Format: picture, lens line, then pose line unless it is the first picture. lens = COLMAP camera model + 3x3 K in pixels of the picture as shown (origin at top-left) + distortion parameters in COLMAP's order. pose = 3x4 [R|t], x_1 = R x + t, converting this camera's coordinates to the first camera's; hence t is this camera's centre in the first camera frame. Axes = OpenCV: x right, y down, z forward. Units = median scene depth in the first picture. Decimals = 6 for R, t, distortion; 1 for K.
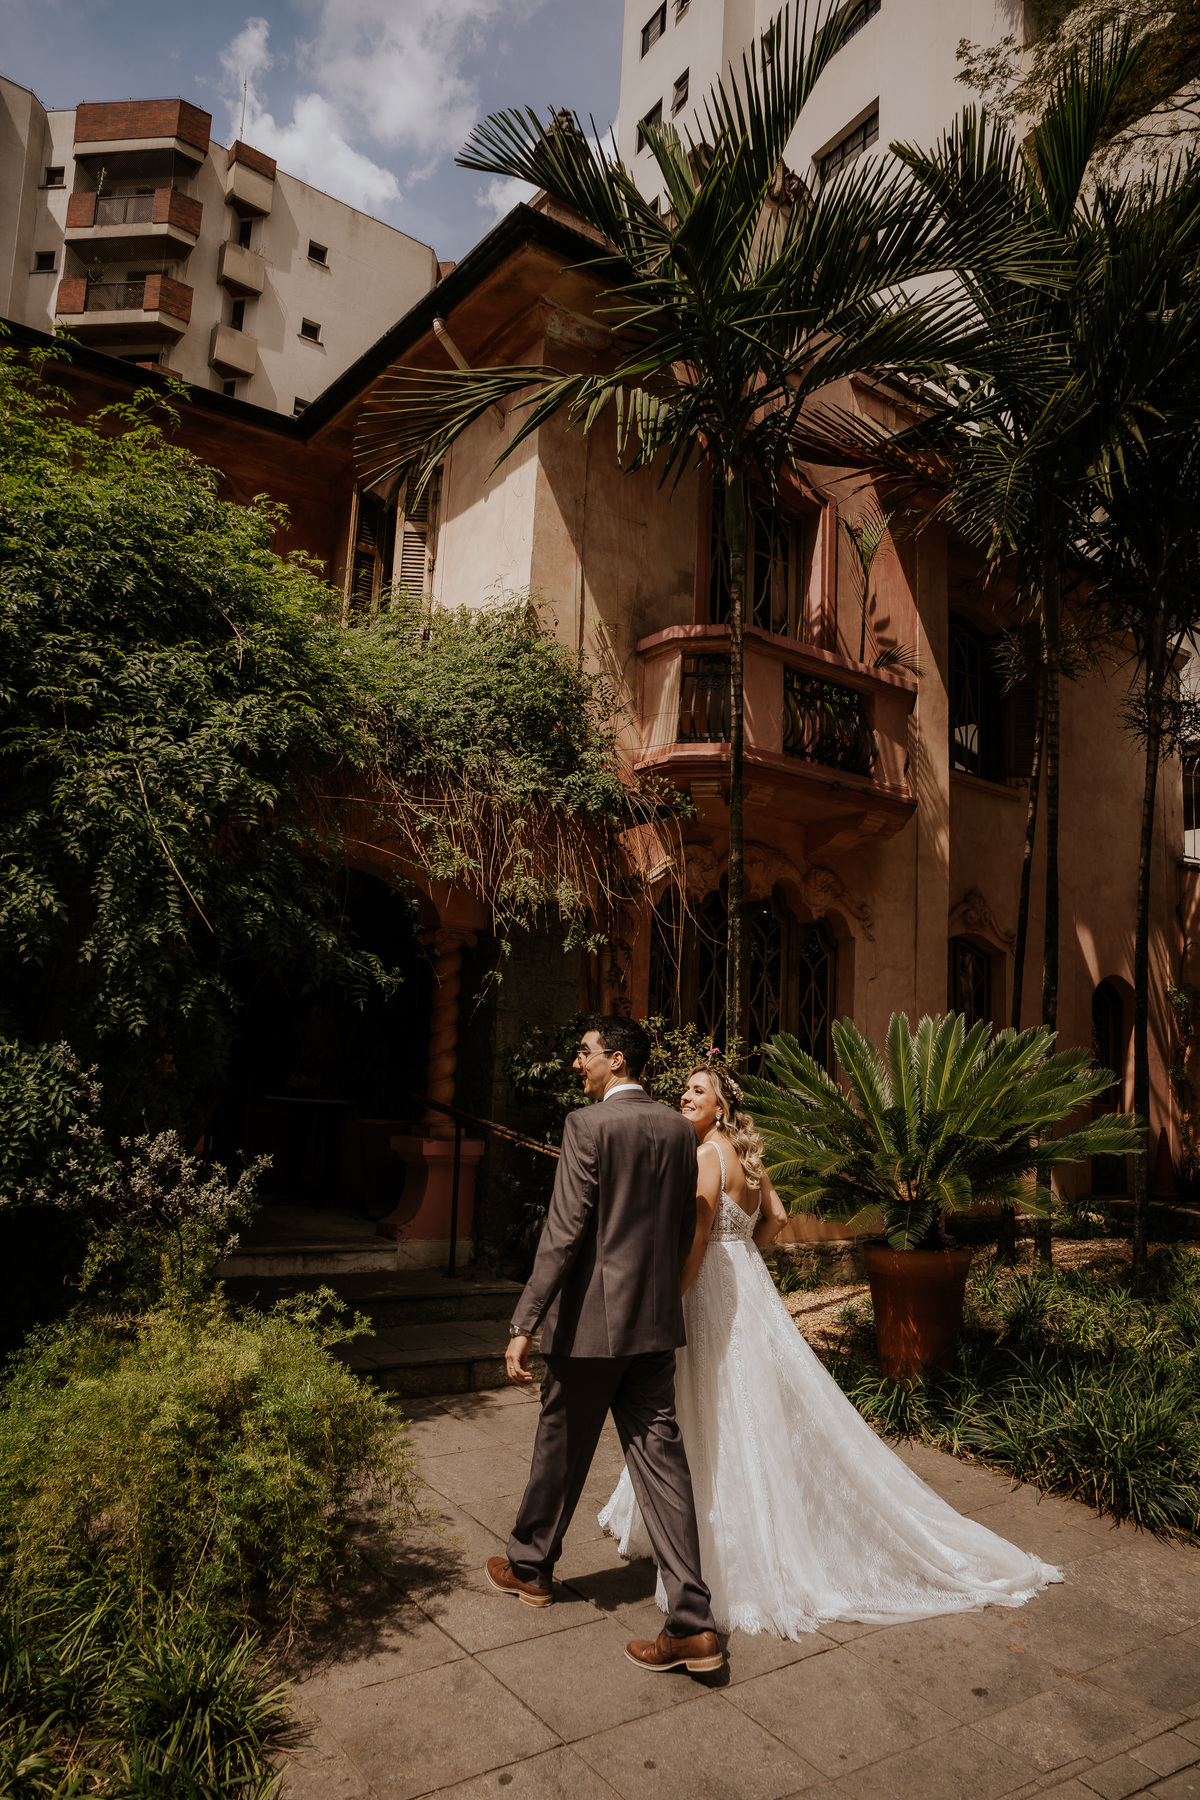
lens RADIAL K [[1242.2, 0, 600.0], [0, 1242.2, 900.0], [0, 0, 1]] dist [-0.090312, 0.106363]
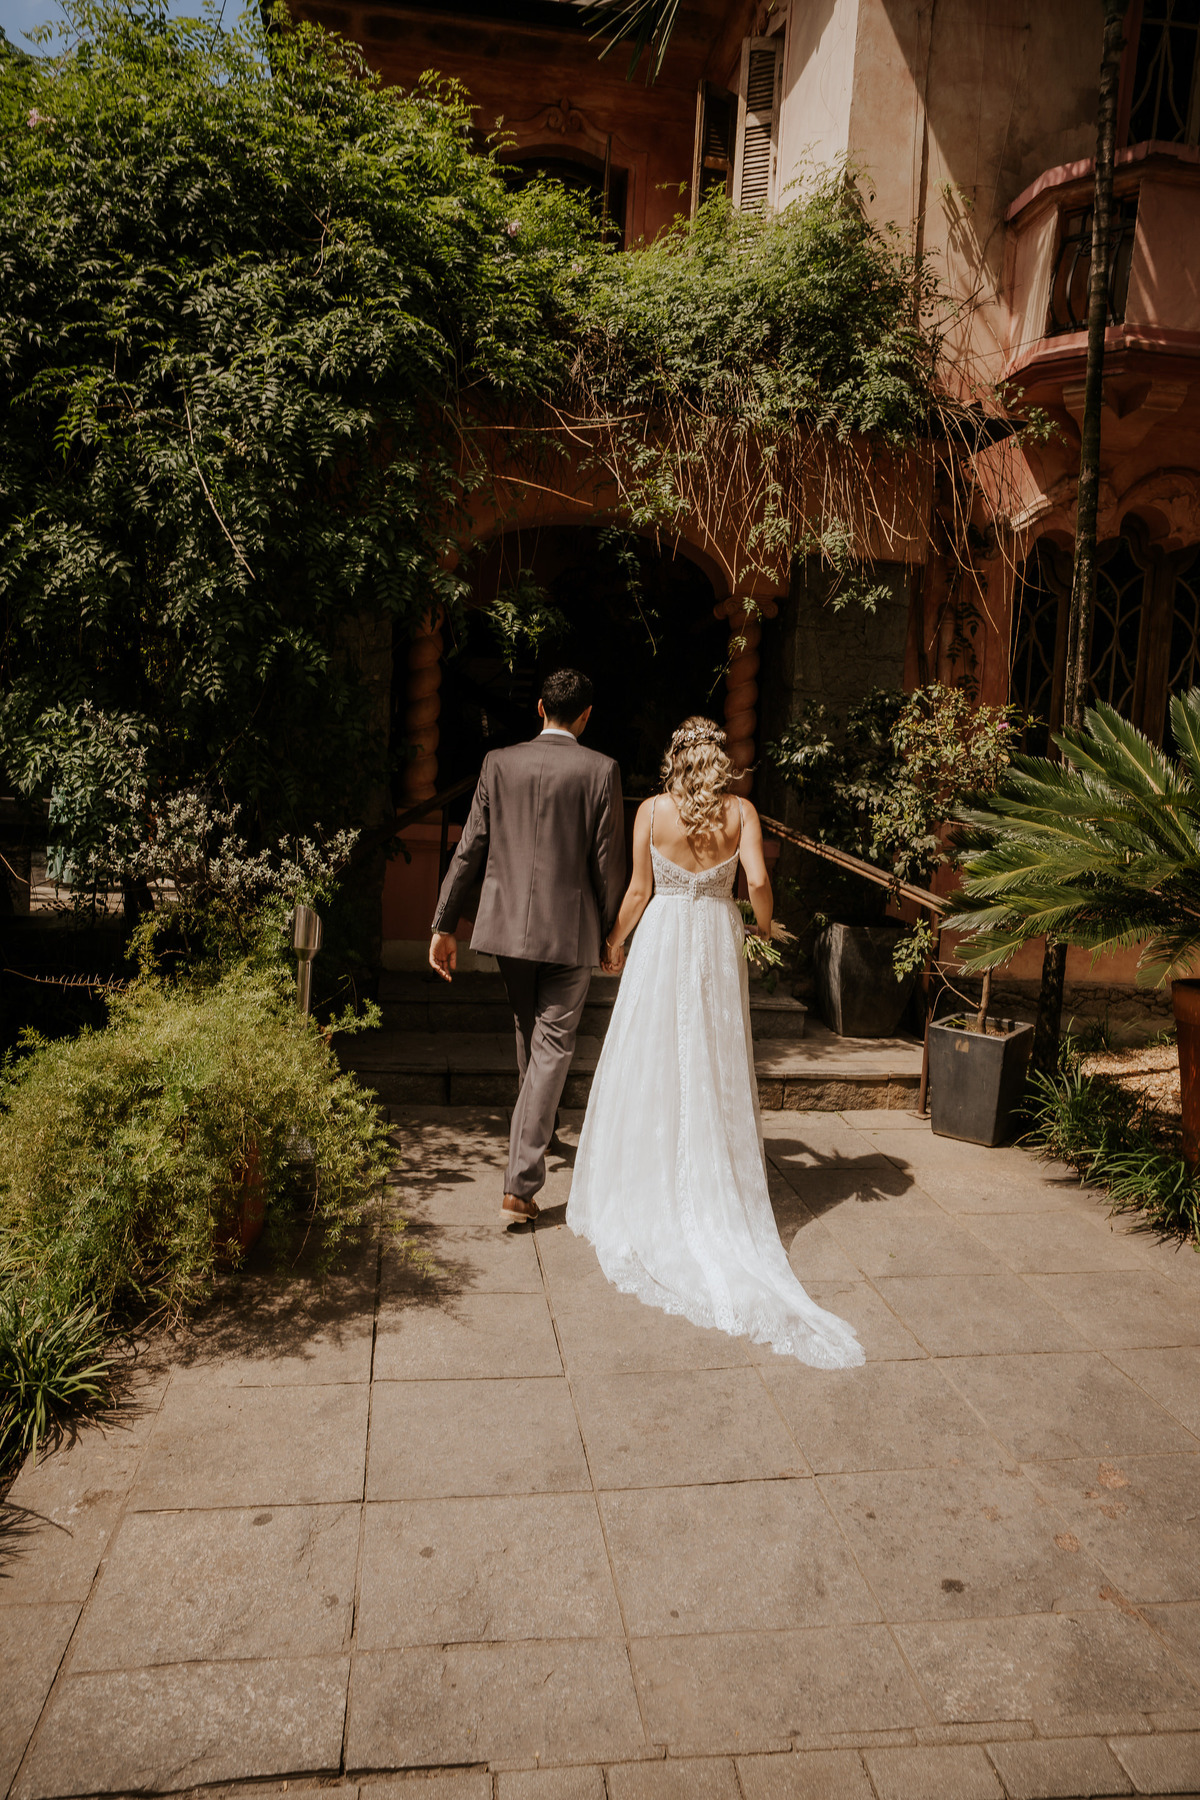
lens RADIAL K [[1242.2, 0, 600.0], [0, 1242.2, 900.0], [0, 0, 1]] dist [-0.090312, 0.106363]
pose [[0.892449, 0.044552, -0.448943, 0.207017], [0.053638, 0.977576, 0.203638, 0.054523], [0.447948, -0.205817, 0.870047, 0.185709]]
